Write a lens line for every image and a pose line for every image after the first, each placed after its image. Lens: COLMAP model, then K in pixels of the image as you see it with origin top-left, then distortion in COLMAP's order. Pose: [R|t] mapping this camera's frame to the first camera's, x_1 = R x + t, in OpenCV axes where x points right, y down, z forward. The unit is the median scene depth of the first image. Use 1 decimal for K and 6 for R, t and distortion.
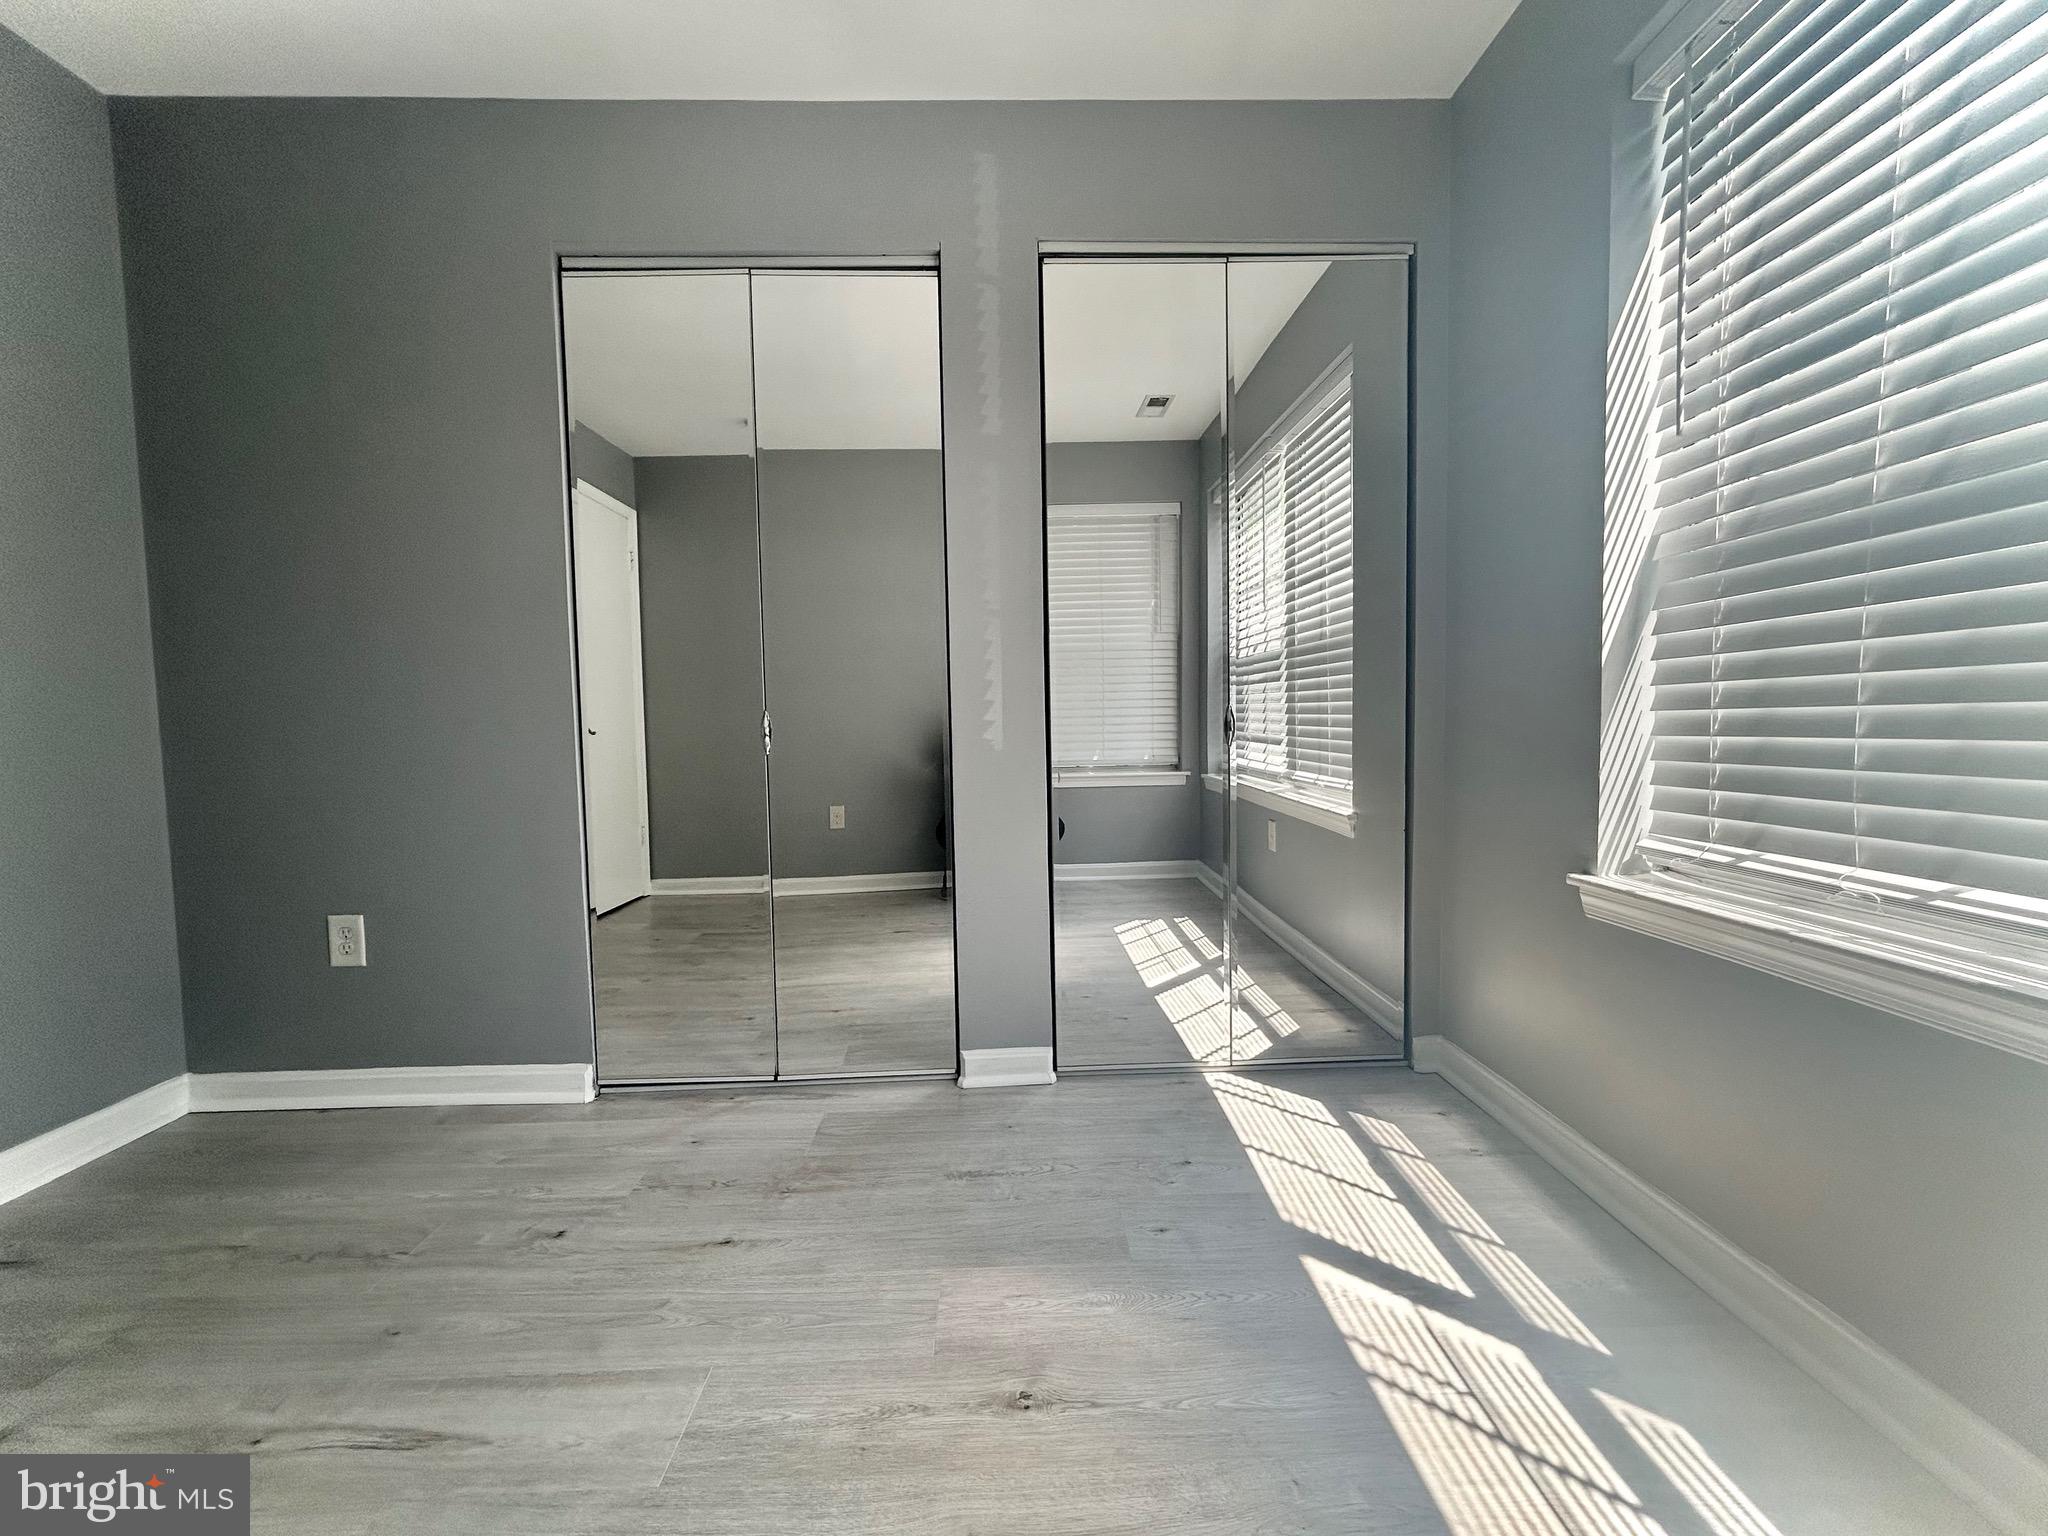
lens RADIAL K [[853.2, 0, 1024.0], [0, 853.2, 768.0], [0, 0, 1]] dist [0.007631, 0.000346]
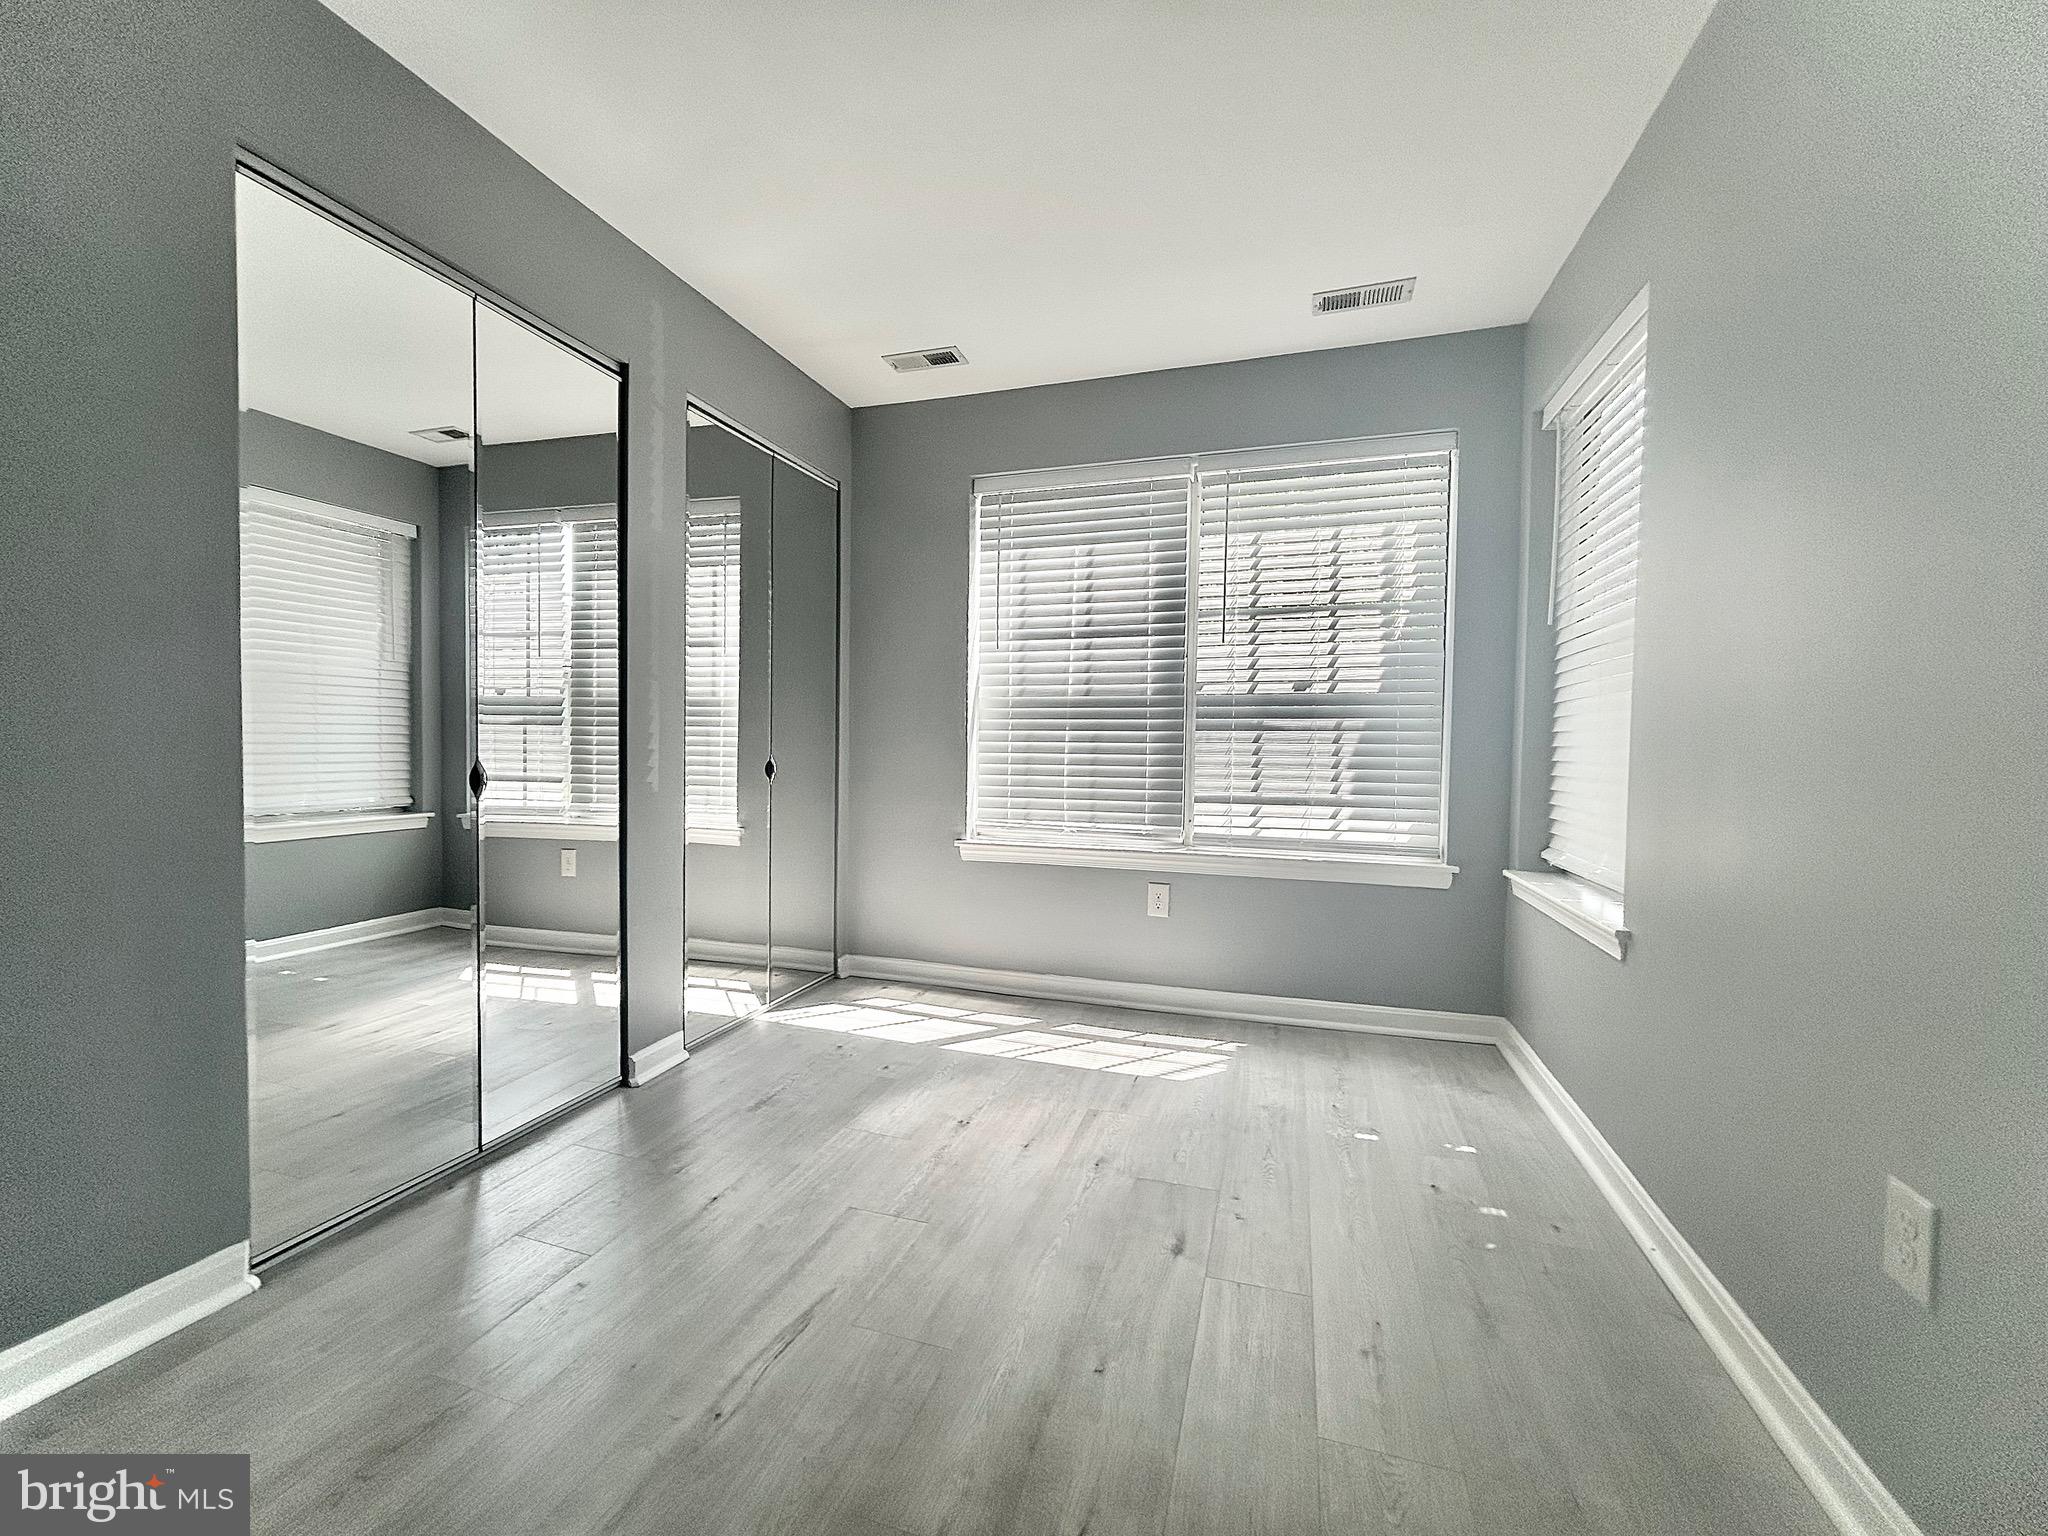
lens RADIAL K [[836.2, 0, 1024.0], [0, 836.2, 768.0], [0, 0, 1]] dist [0.104912, -0.000118]
pose [[0.338642, 0.001741, 0.940914, -1.013570], [0.034909, 0.999287, -0.014413, -0.017194], [-0.940267, 0.037727, 0.338340, 0.109248]]
